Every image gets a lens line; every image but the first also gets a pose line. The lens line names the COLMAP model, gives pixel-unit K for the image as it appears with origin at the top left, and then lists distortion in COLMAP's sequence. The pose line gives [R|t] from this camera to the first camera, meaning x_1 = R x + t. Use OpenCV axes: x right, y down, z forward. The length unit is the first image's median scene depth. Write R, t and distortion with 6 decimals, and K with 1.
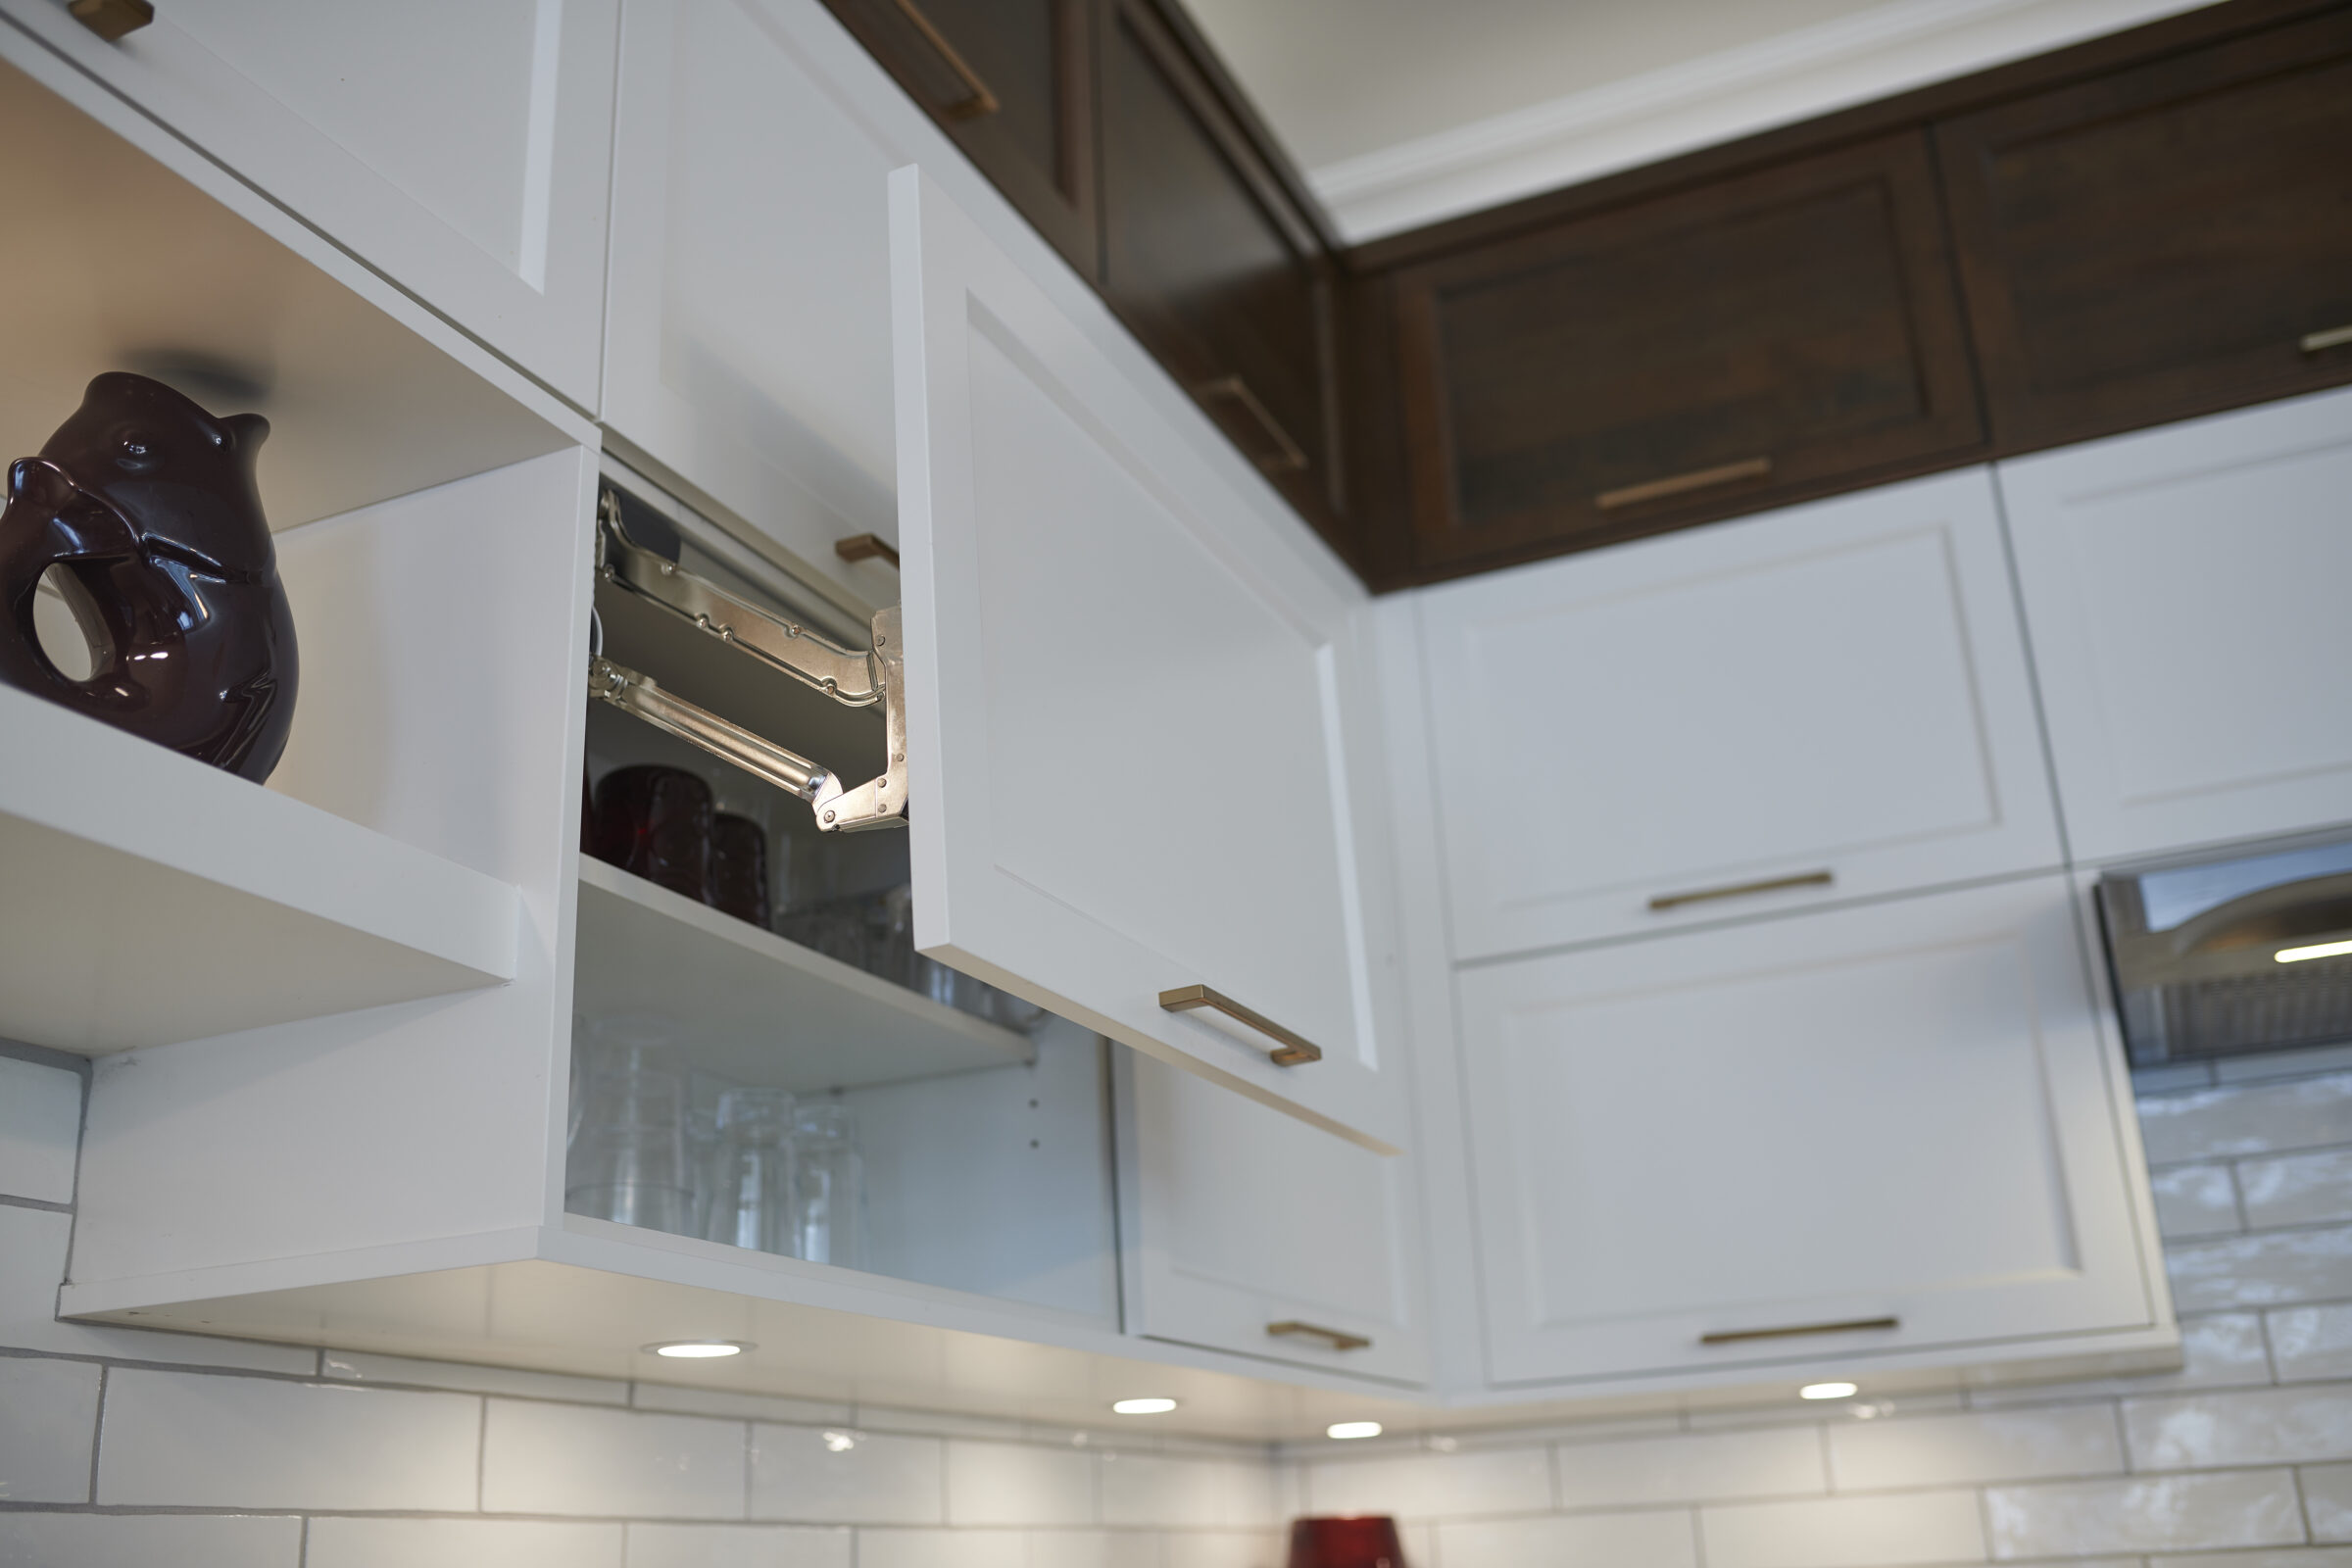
lens RADIAL K [[2264.7, 0, 1171.9], [0, 2264.7, 781.4], [0, 0, 1]] dist [-0.112221, 0.213390]
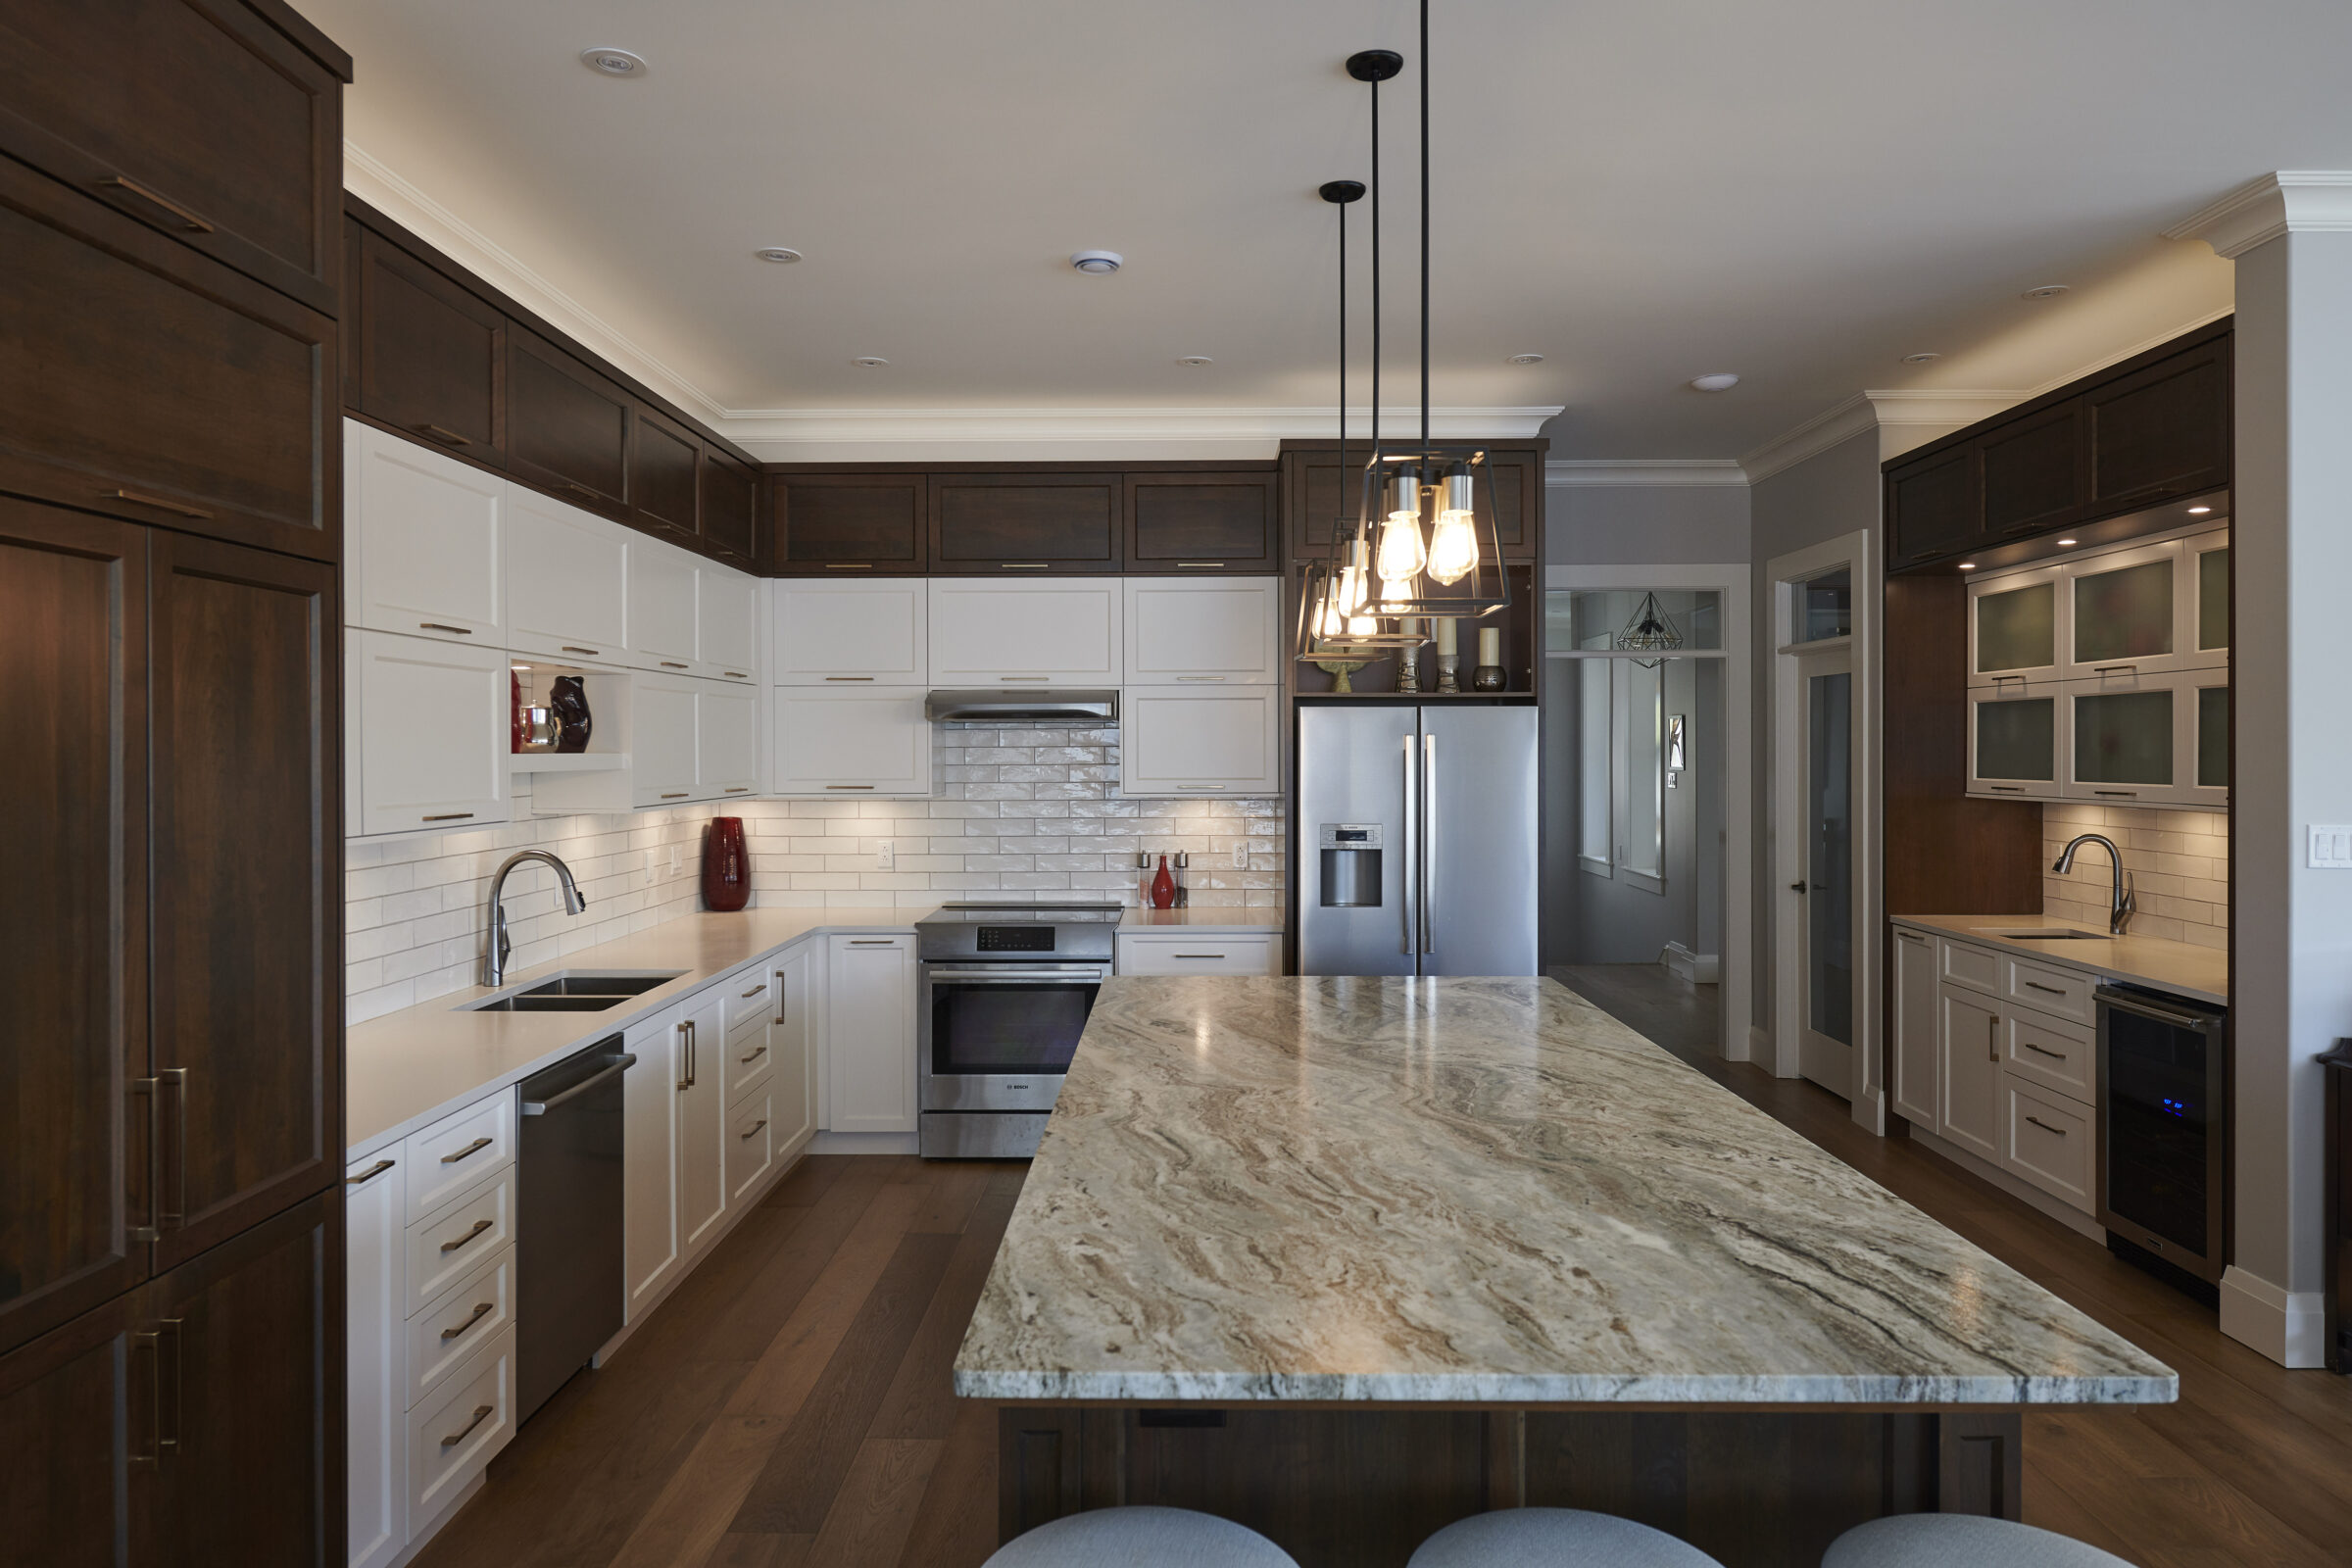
lens RADIAL K [[1494.6, 0, 1173.9], [0, 1494.6, 753.7], [0, 0, 1]] dist [-0.002526, -0.000093]
pose [[0.917005, 0.042092, 0.396649, -0.255033], [-0.171371, 0.939536, 0.296486, -0.682039], [-0.360187, -0.339854, 0.868772, -1.489040]]
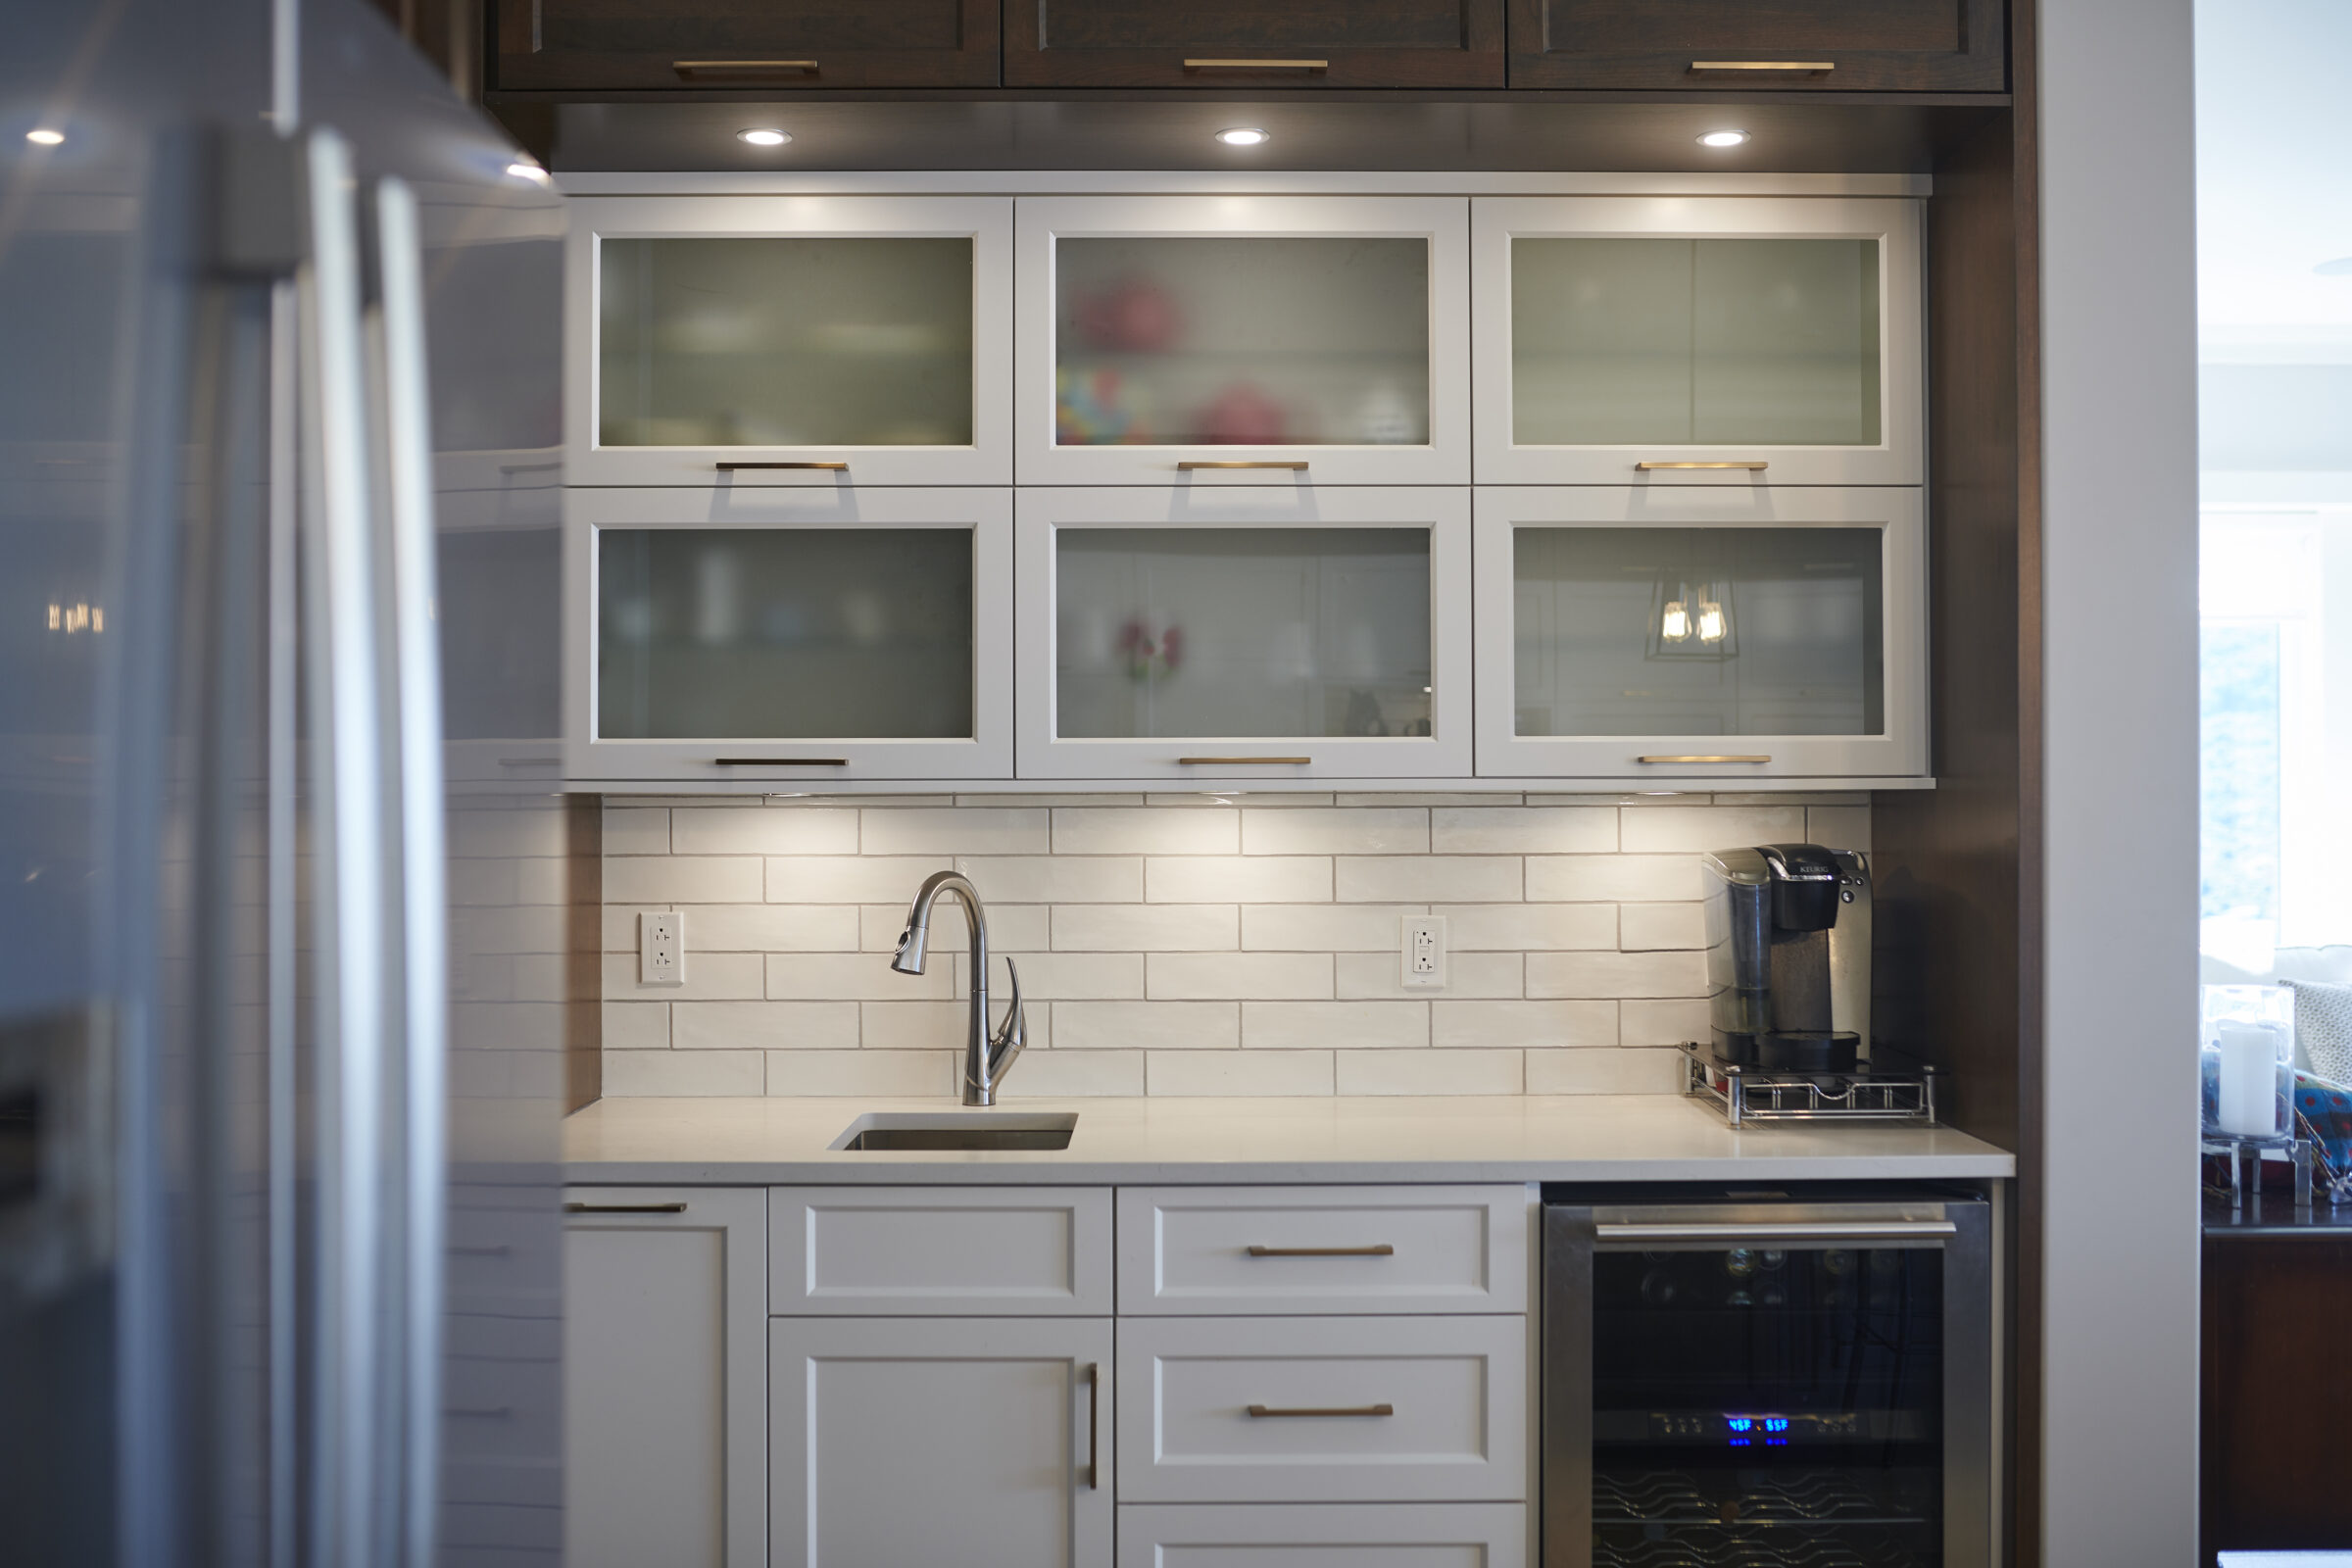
lens RADIAL K [[2264.7, 0, 1171.9], [0, 2264.7, 781.4], [0, 0, 1]] dist [-0.112221, 0.213390]
pose [[-0.415103, 0.052222, 0.908275, 0.598835], [-0.289301, 0.938953, -0.186203, 0.045255], [-0.862551, -0.340058, -0.374654, 0.390098]]
